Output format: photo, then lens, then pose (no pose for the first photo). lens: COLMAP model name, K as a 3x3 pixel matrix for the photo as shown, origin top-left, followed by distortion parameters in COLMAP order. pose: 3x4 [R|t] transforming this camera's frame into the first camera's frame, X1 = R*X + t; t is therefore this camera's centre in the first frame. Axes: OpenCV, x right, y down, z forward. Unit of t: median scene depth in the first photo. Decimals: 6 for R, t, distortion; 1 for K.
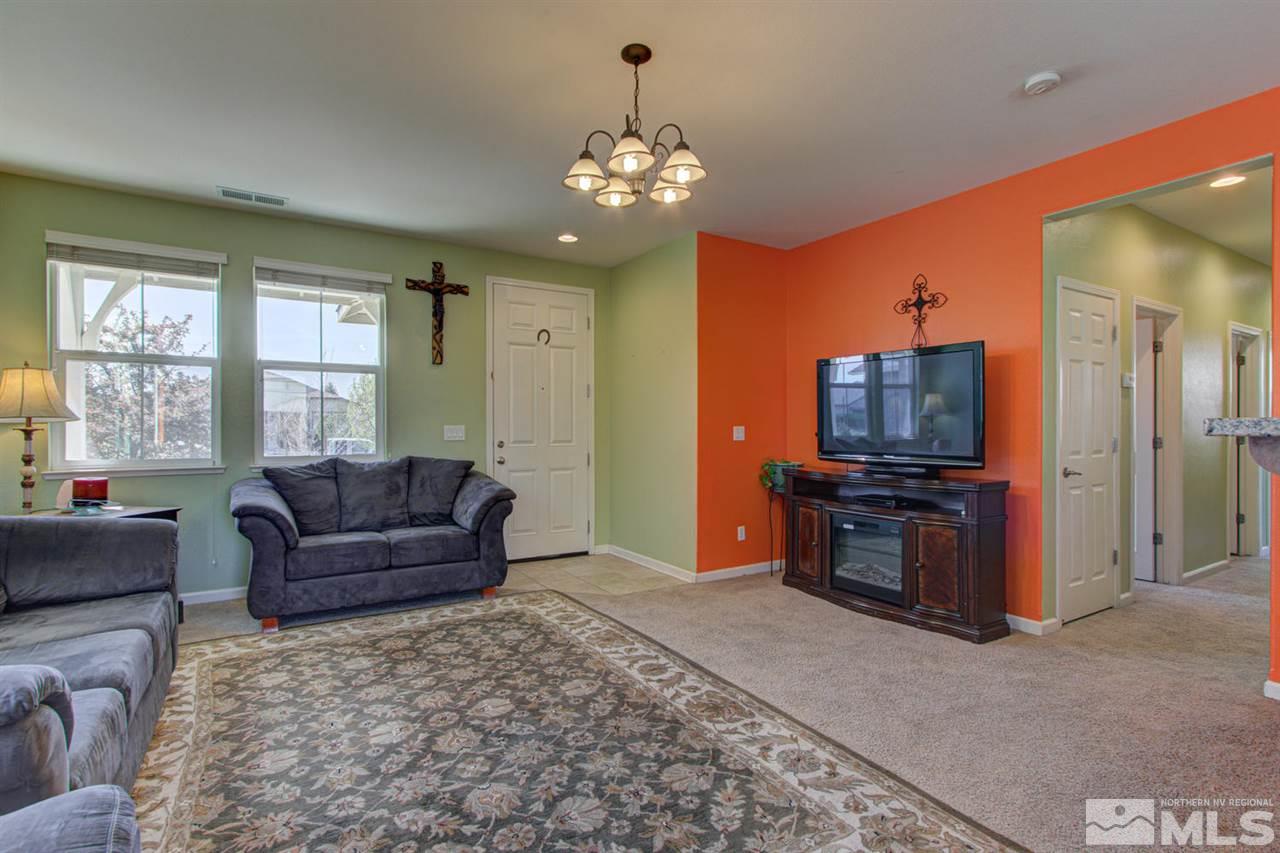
lens RADIAL K [[599.9, 0, 630.3], [0, 599.9, 437.2], [0, 0, 1]] dist [0.001138, 0.003275]
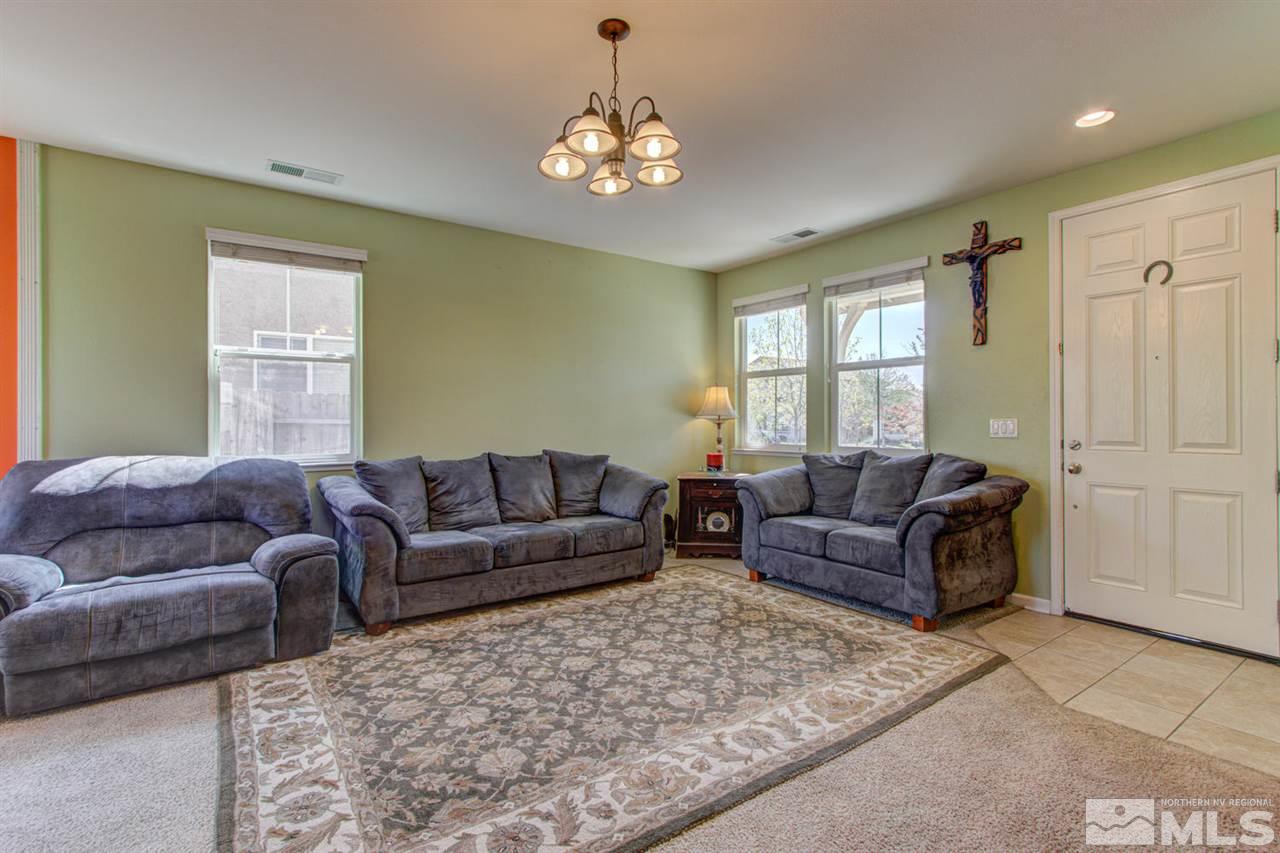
lens RADIAL K [[599.9, 0, 642.5], [0, 599.9, 417.4], [0, 0, 1]] dist [0.001138, 0.003275]
pose [[0.076873, -0.008080, -0.997008, 0.571266], [-0.016119, 0.999826, -0.009346, -0.007219], [0.996911, 0.016790, 0.076729, 0.576707]]
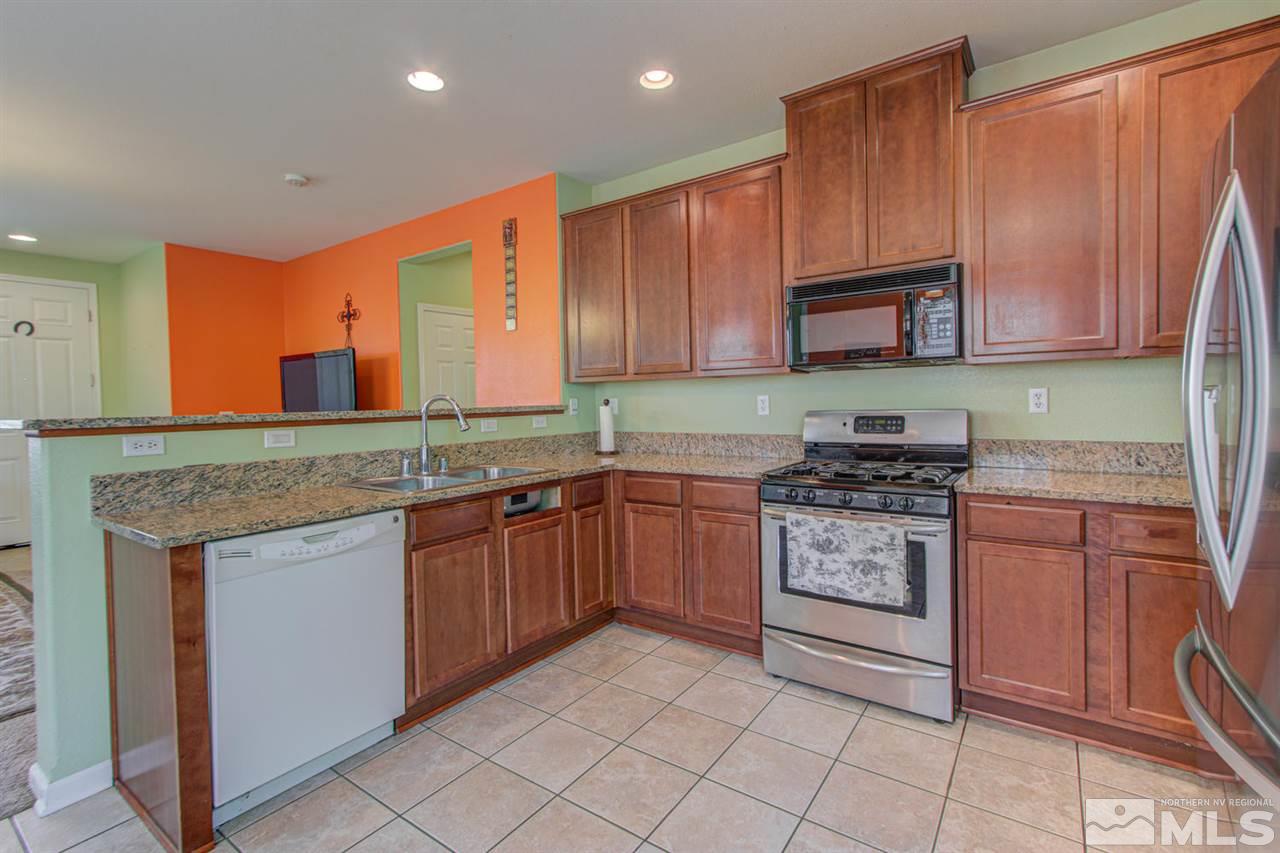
lens RADIAL K [[599.9, 0, 636.9], [0, 599.9, 408.4], [0, 0, 1]] dist [0.001138, 0.003275]
pose [[0.925466, -0.024148, 0.378060, 0.573372], [0.027857, 0.999602, -0.004344, 0.002024], [-0.377805, 0.014552, 0.925771, -0.449568]]
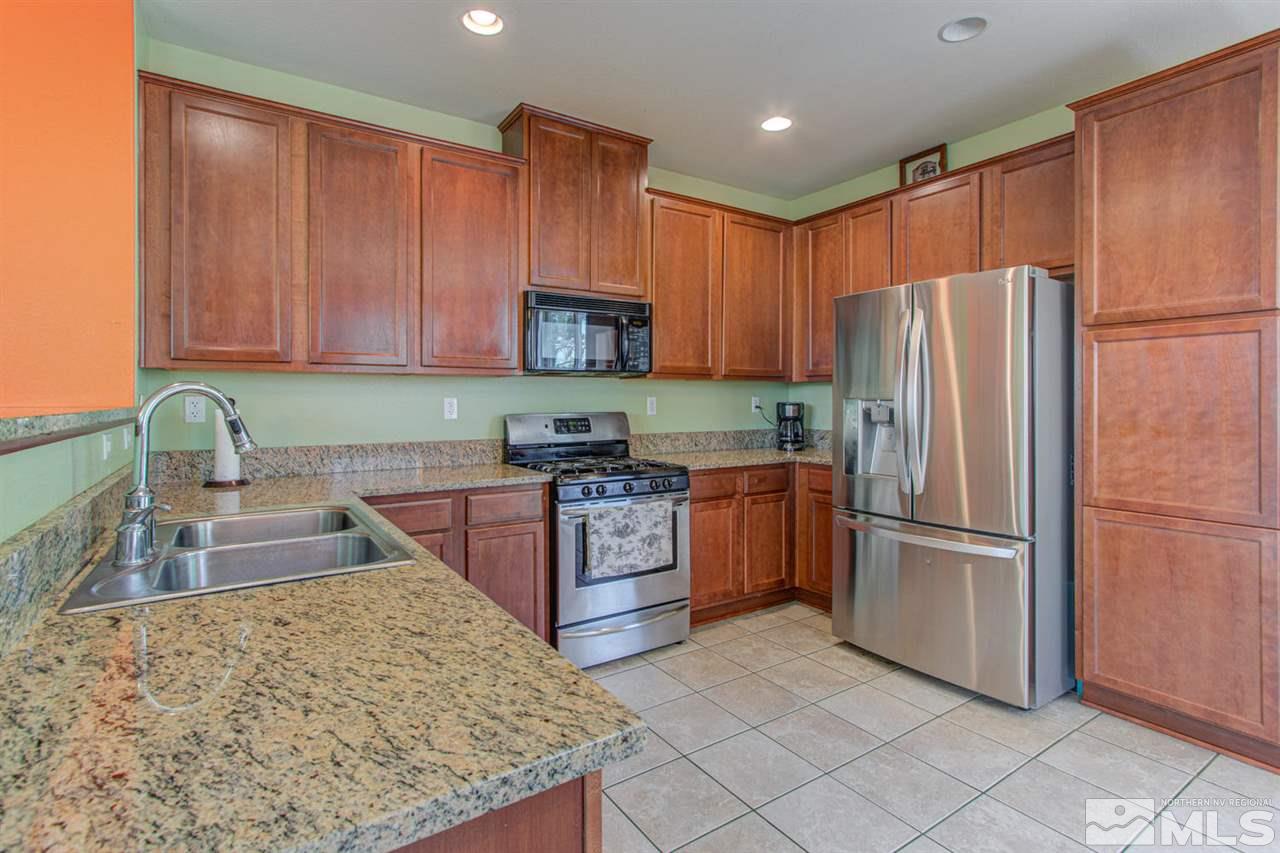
lens RADIAL K [[599.9, 0, 617.5], [0, 599.9, 403.9], [0, 0, 1]] dist [0.001138, 0.003275]
pose [[-0.012604, -0.006504, 0.999899, 0.281217], [0.020821, 0.999760, 0.006766, -0.008098], [-0.999704, 0.020904, -0.012465, 0.057468]]
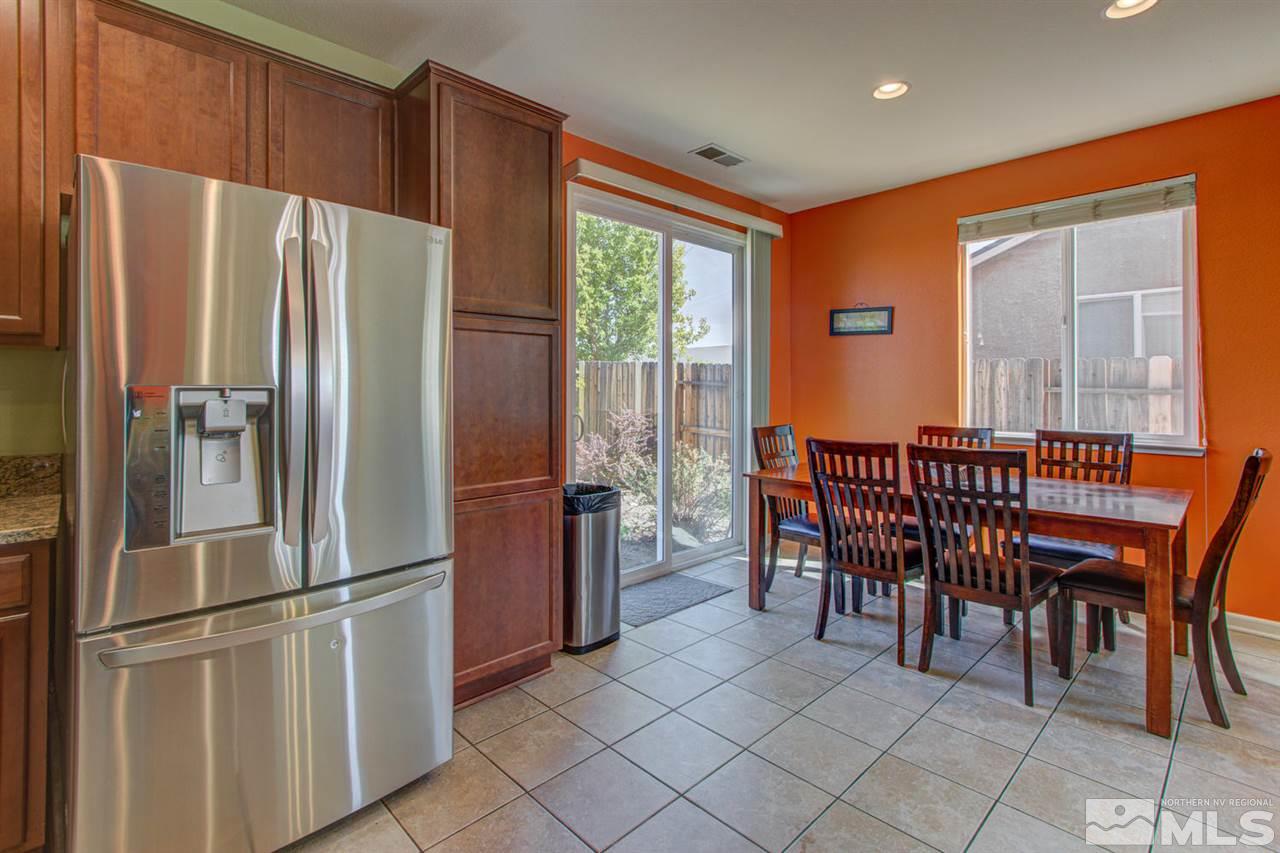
lens RADIAL K [[599.9, 0, 618.9], [0, 599.9, 380.4], [0, 0, 1]] dist [0.001138, 0.003275]
pose [[-0.979226, -0.002433, -0.202755, 0.809246], [-0.003514, 0.999981, 0.004973, -0.009597], [0.202739, 0.005582, -0.979217, 0.158095]]
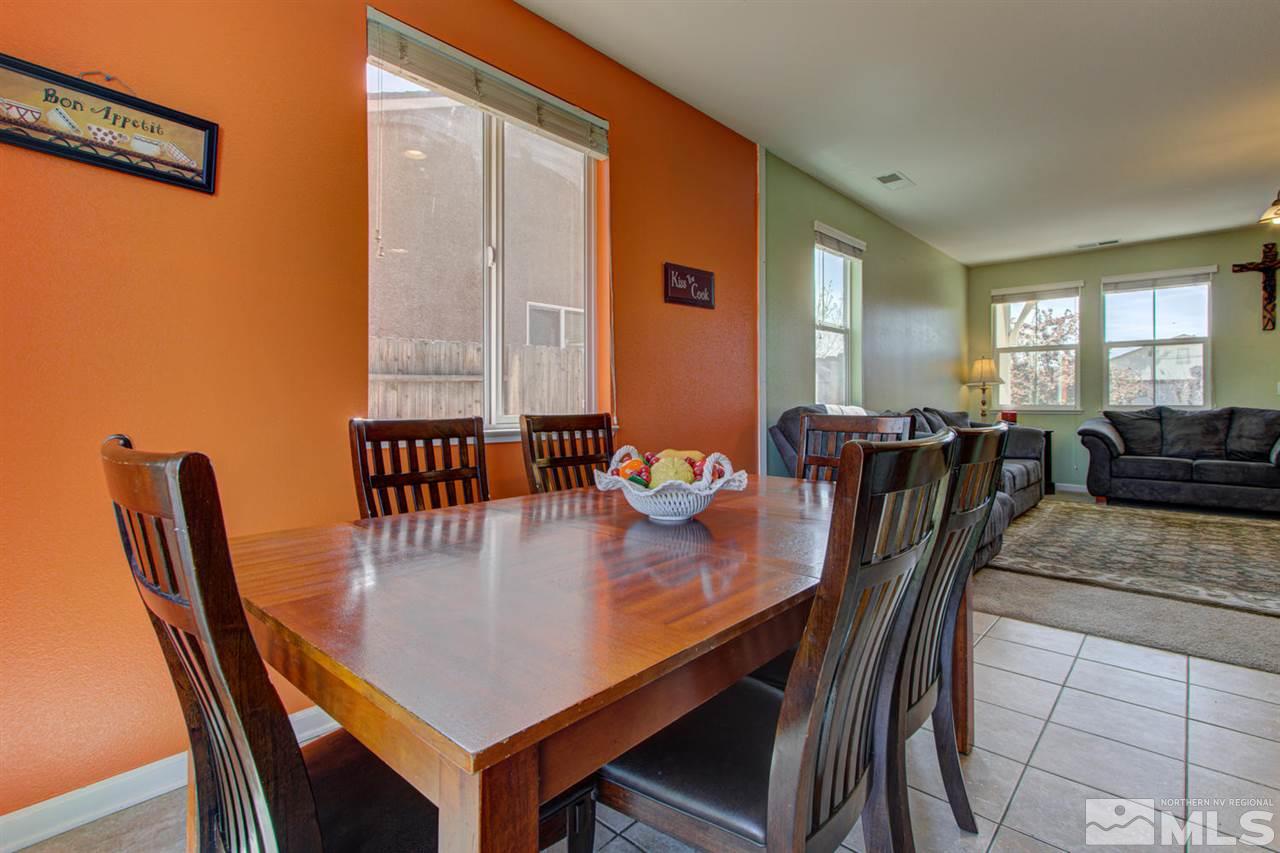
lens RADIAL K [[599.9, 0, 636.2], [0, 599.9, 397.7], [0, 0, 1]] dist [0.001138, 0.003275]
pose [[0.264488, -0.005646, -0.964373, 0.597411], [-0.016080, 0.999818, -0.010264, 0.052948], [0.964255, 0.018222, 0.264349, -0.618397]]
